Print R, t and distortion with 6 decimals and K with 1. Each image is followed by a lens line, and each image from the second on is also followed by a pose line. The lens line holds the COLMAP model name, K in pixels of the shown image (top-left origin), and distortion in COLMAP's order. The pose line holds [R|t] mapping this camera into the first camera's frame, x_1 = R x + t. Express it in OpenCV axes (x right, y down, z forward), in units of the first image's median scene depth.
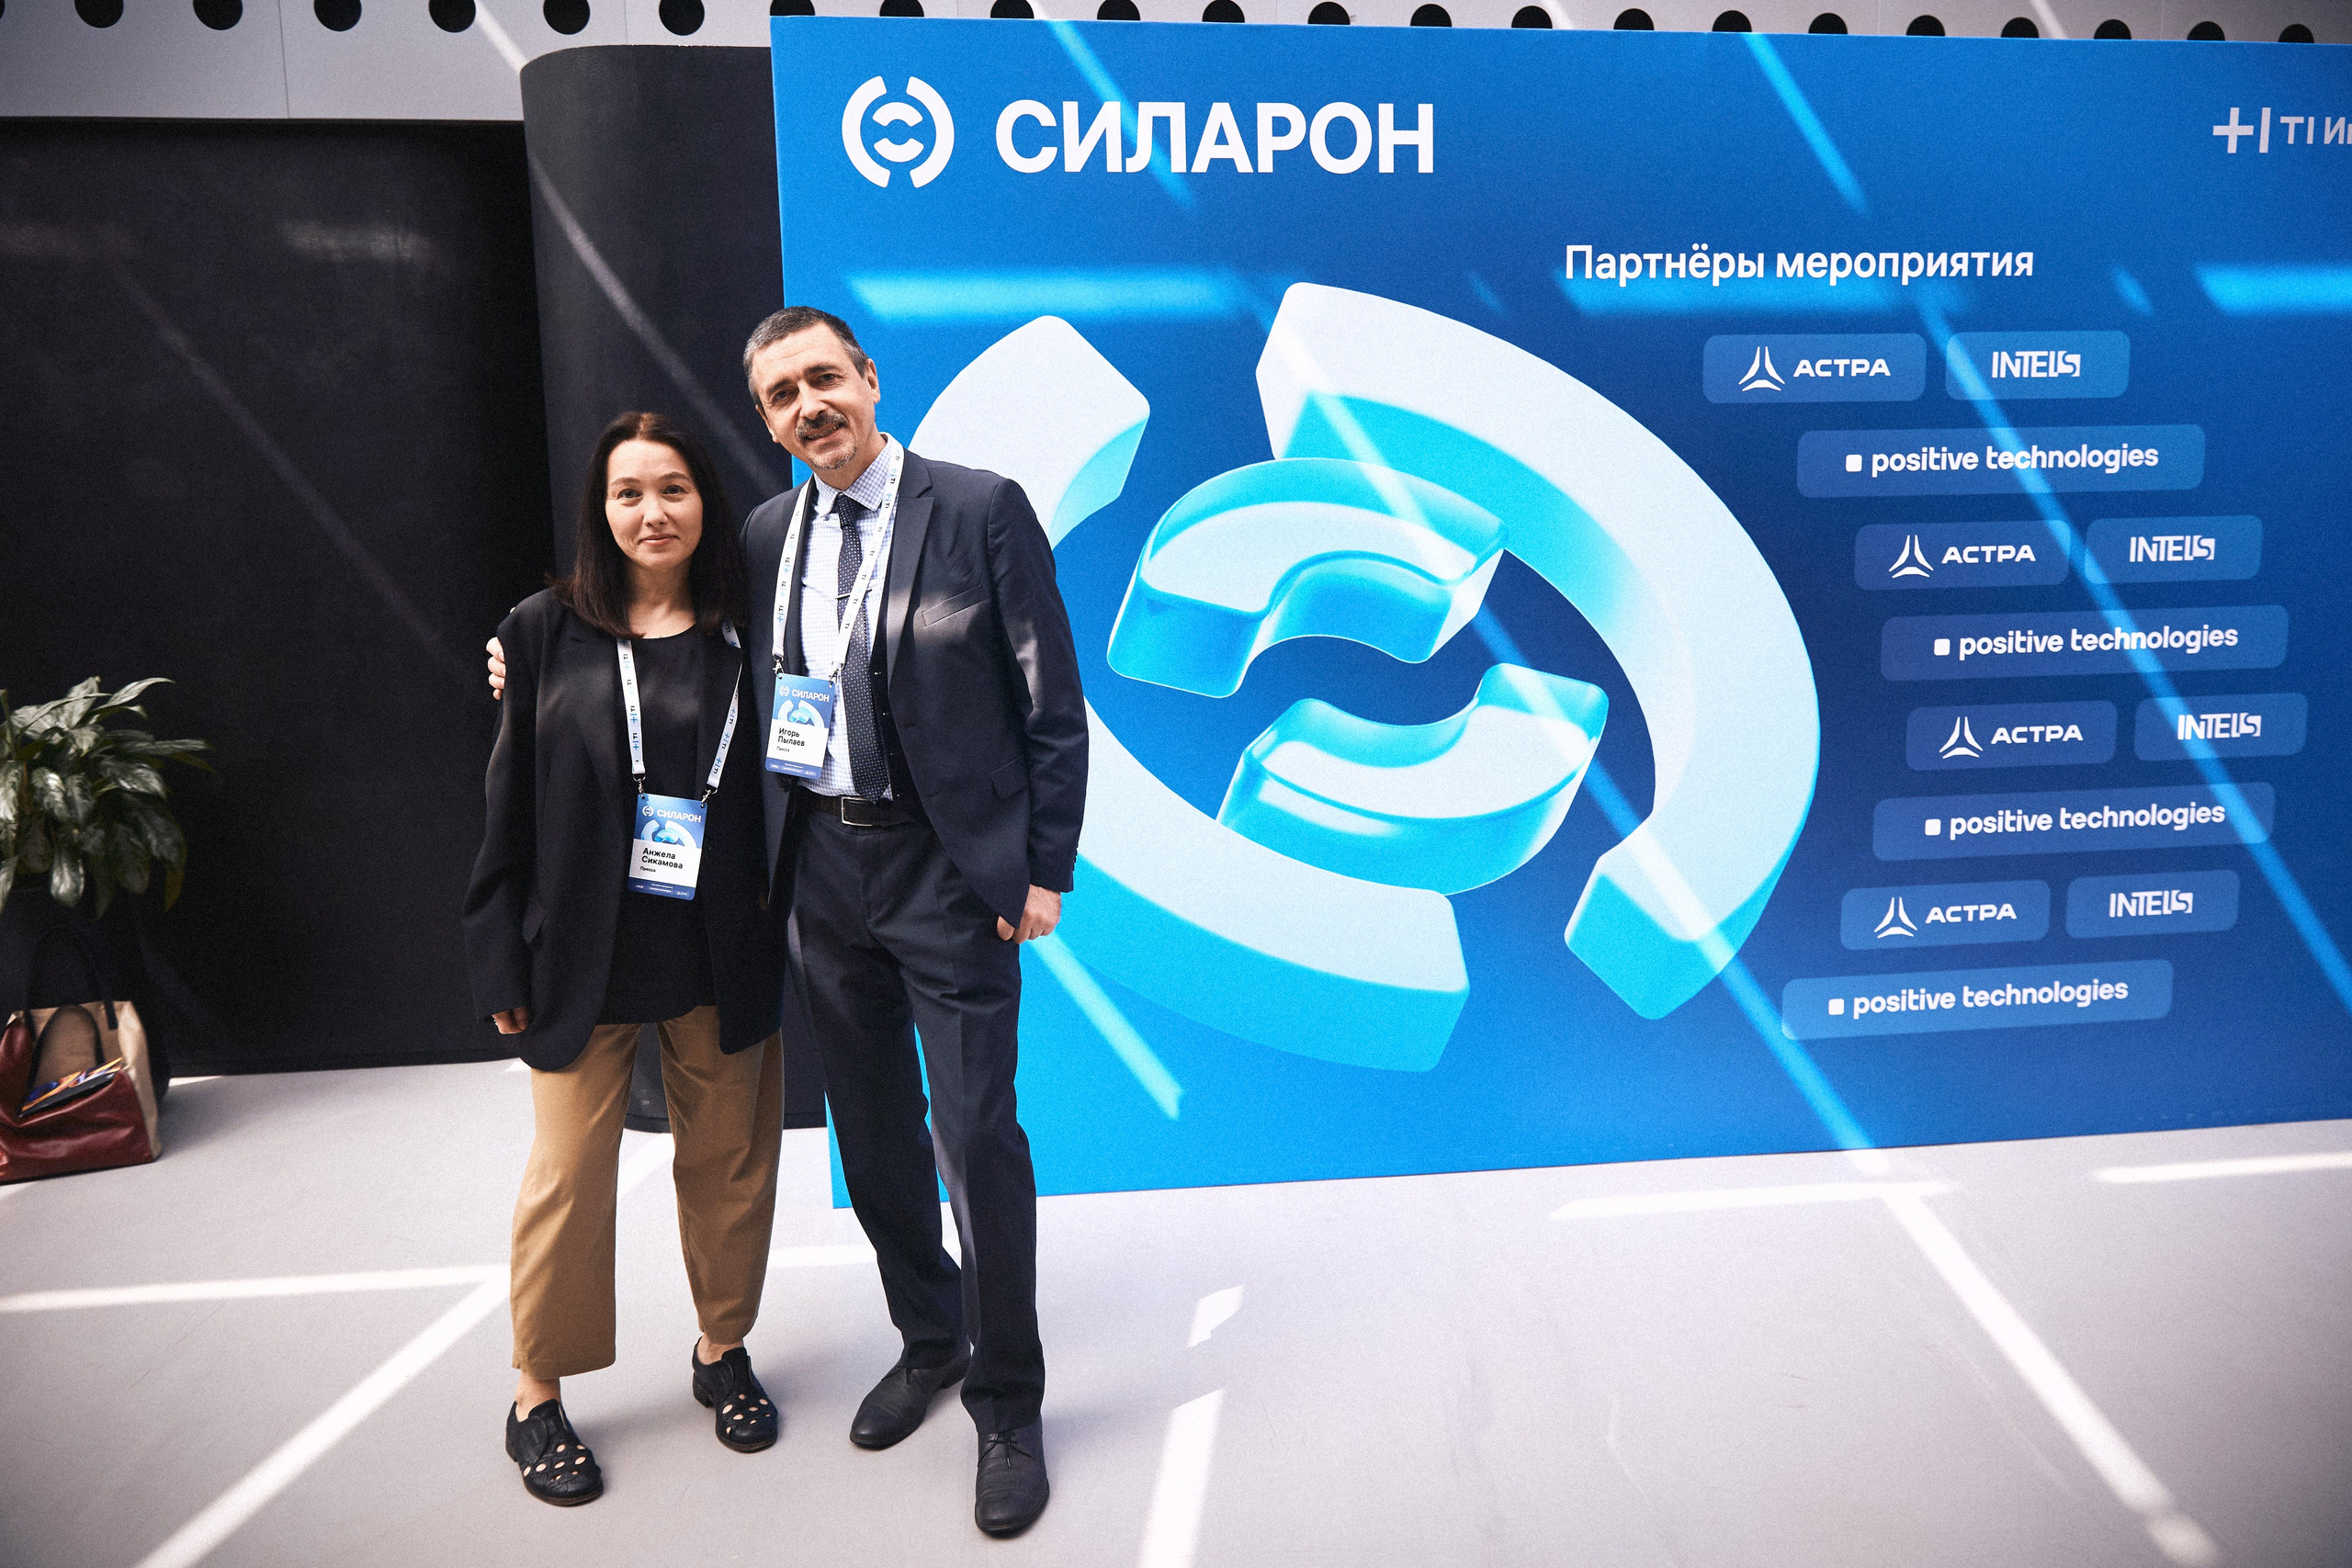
lens RADIAL K [[1589.9, 0, 1176.0], [0, 1589.9, 784.0], [0, 0, 1]] dist [-0.008897, 0.007413]
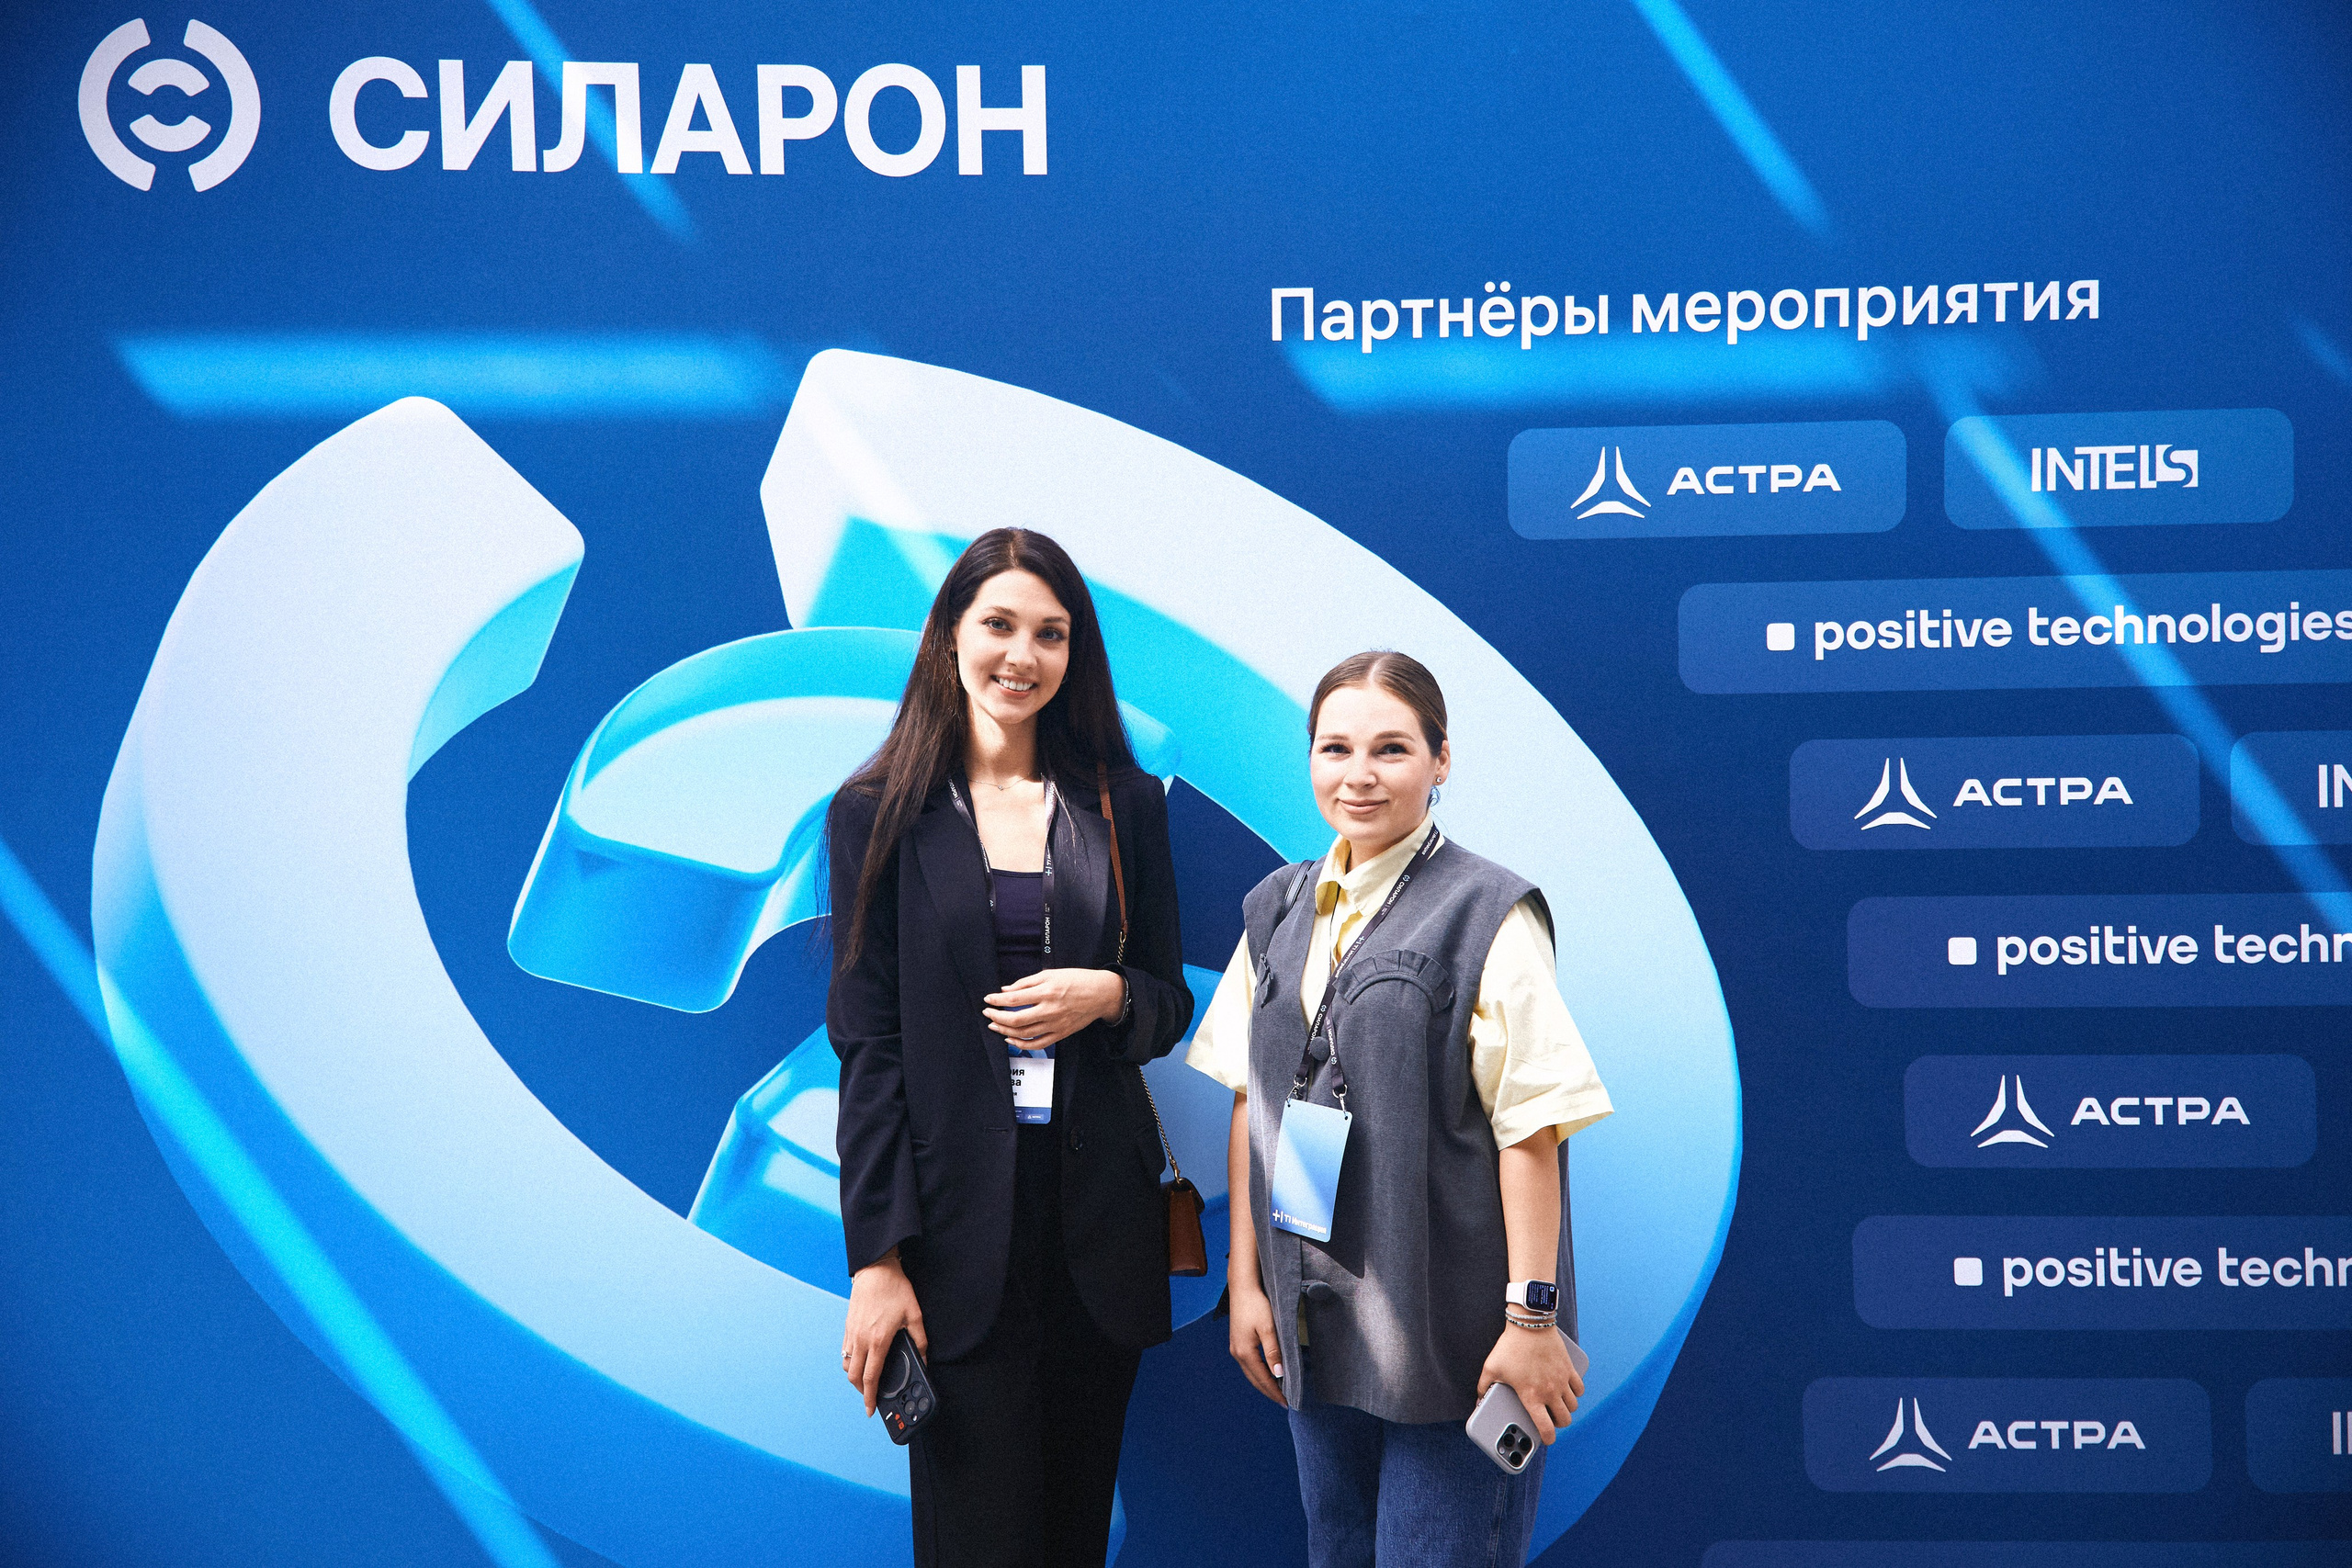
lens RADIAL K [[2506.2, 0, 1176.0], [0, 2506.2, 784.0], [0, 0, 1]] dist [0.304836, -0.452818]
pose [[0.995556, 0.011005, -0.093531, 0.298353], [-0.023261, 0.991112, -0.130979, -0.018509], [0.091259, 0.132572, 0.986963, 0.050391]]
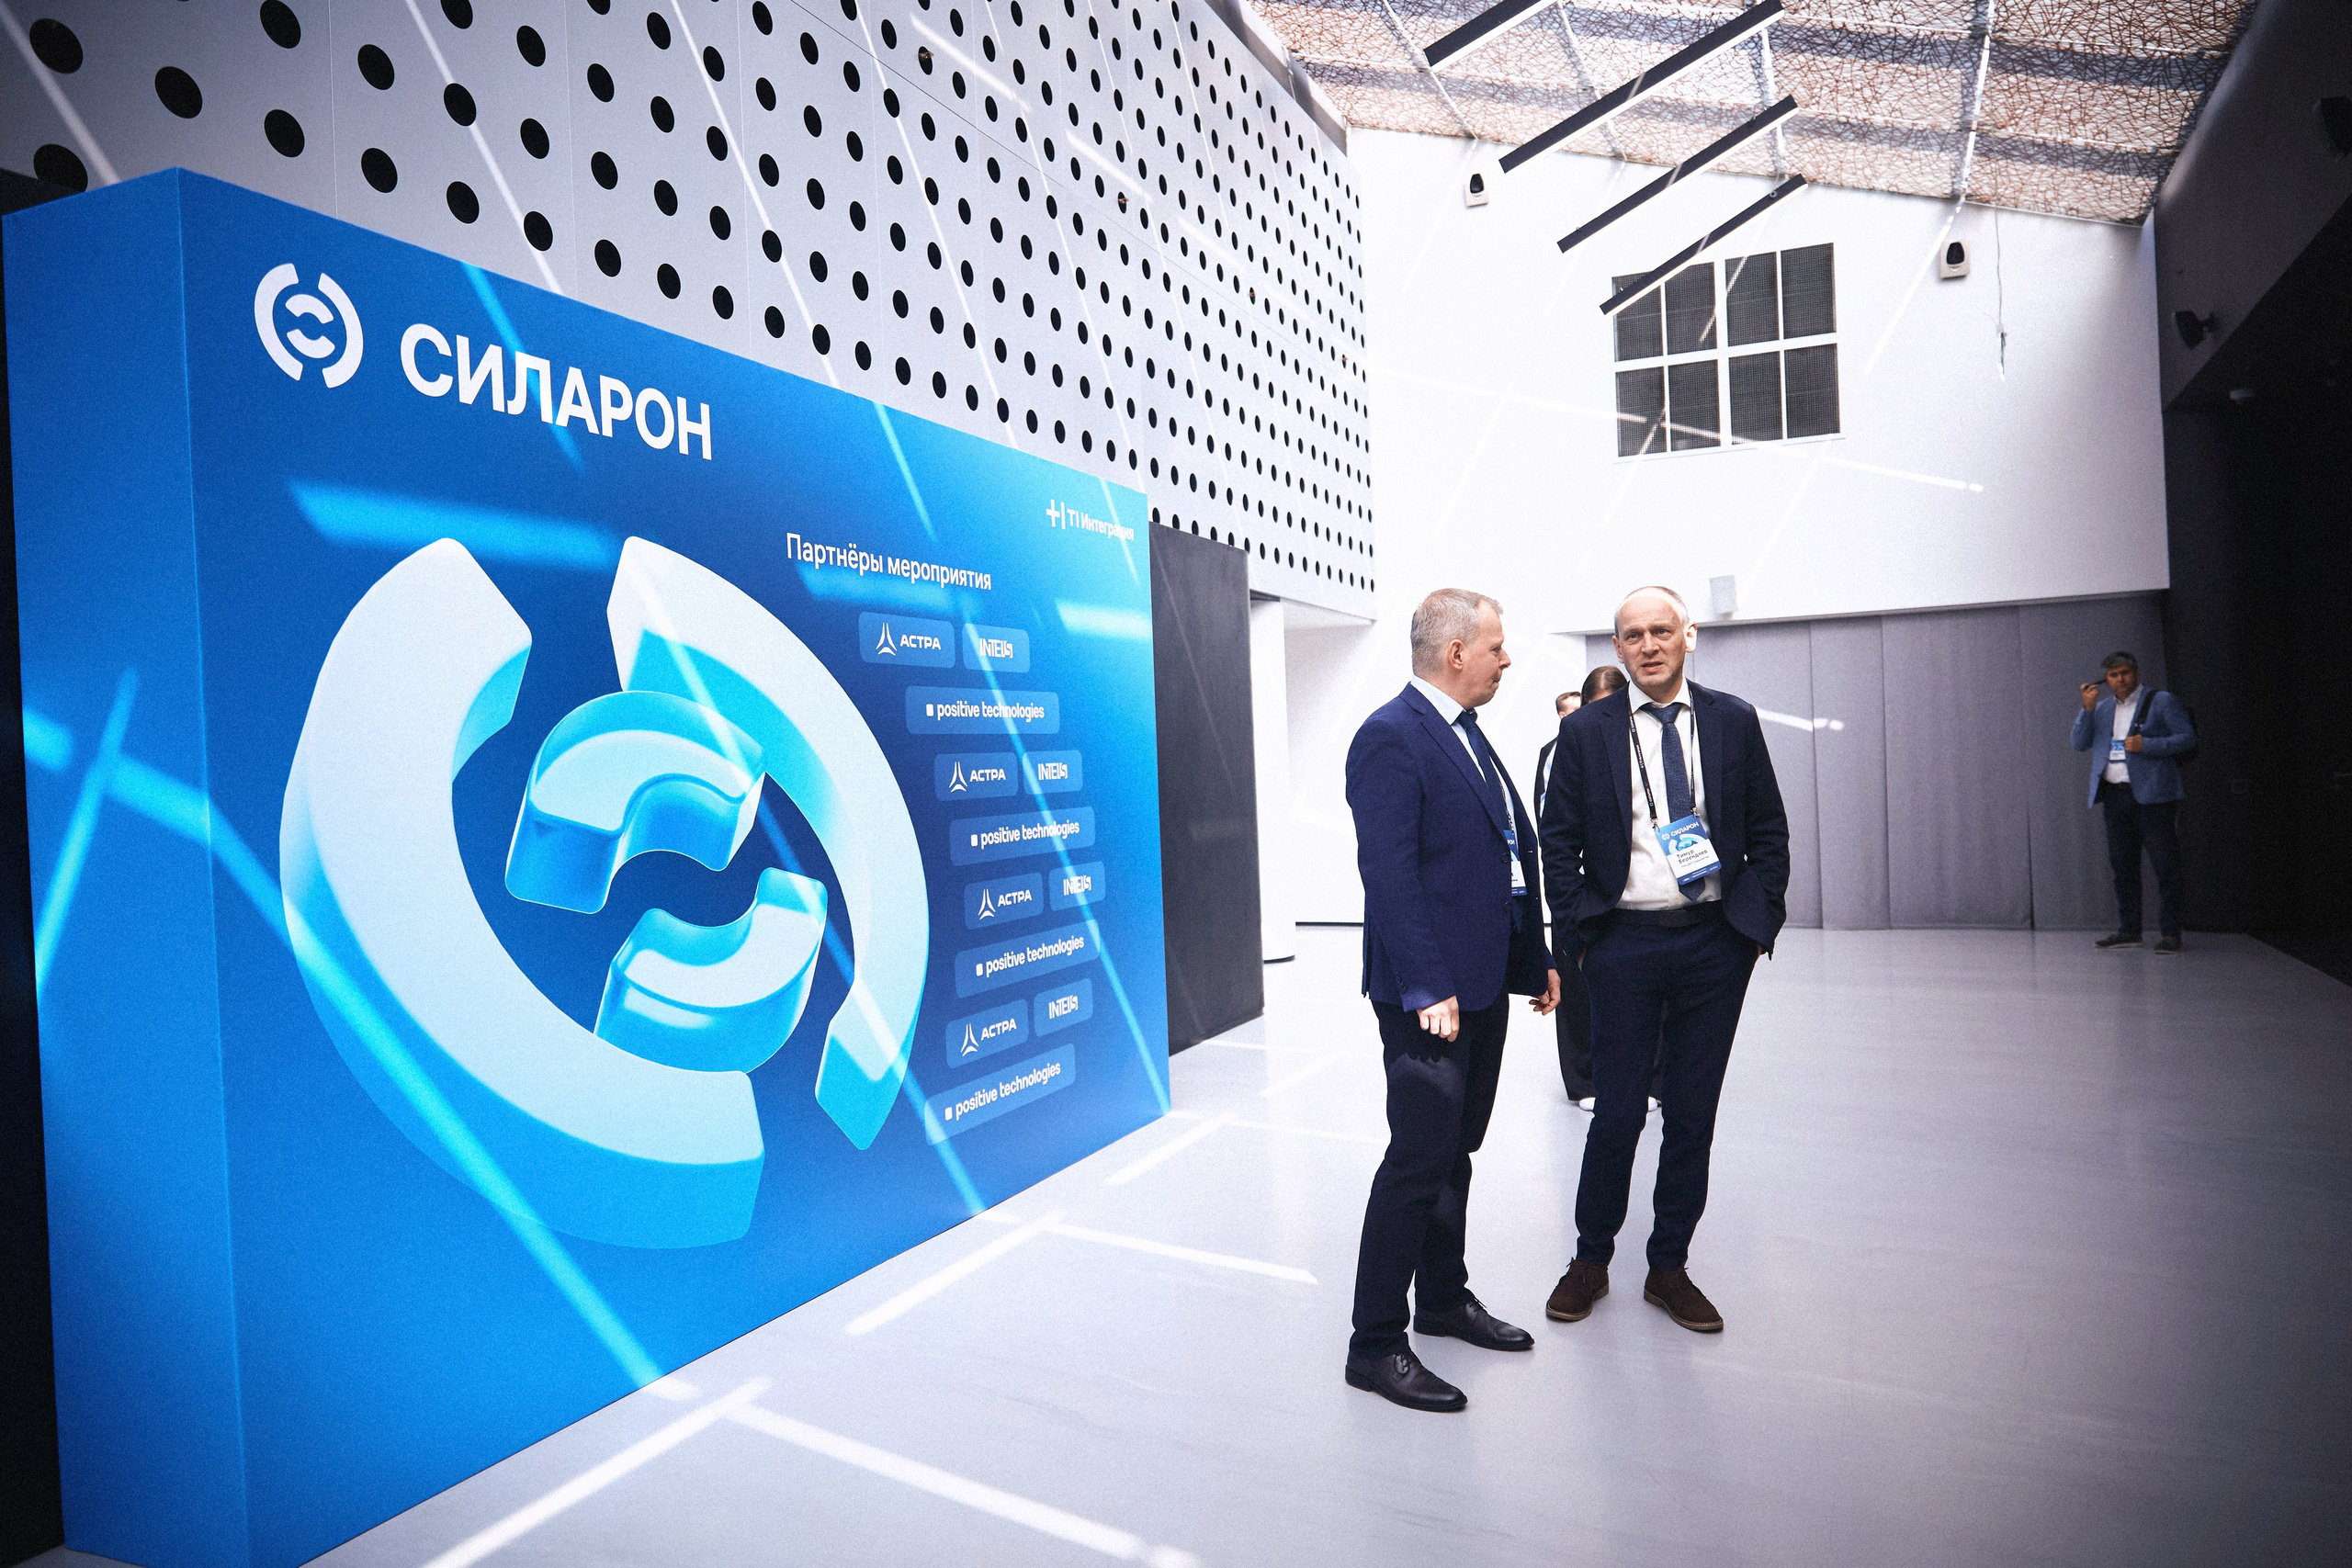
lens RADIAL K [[1589.9, 0, 1176.0], [0, 1589.9, 784.0], [0, 0, 1]] dist [-0.008897, 0.007413]
pose [[0.500219, -0.009720, 0.865844, -0.678190], [0.149232, 0.985943, -0.075146, -0.002987], [-0.852942, 0.166801, 0.494638, 0.147278]]
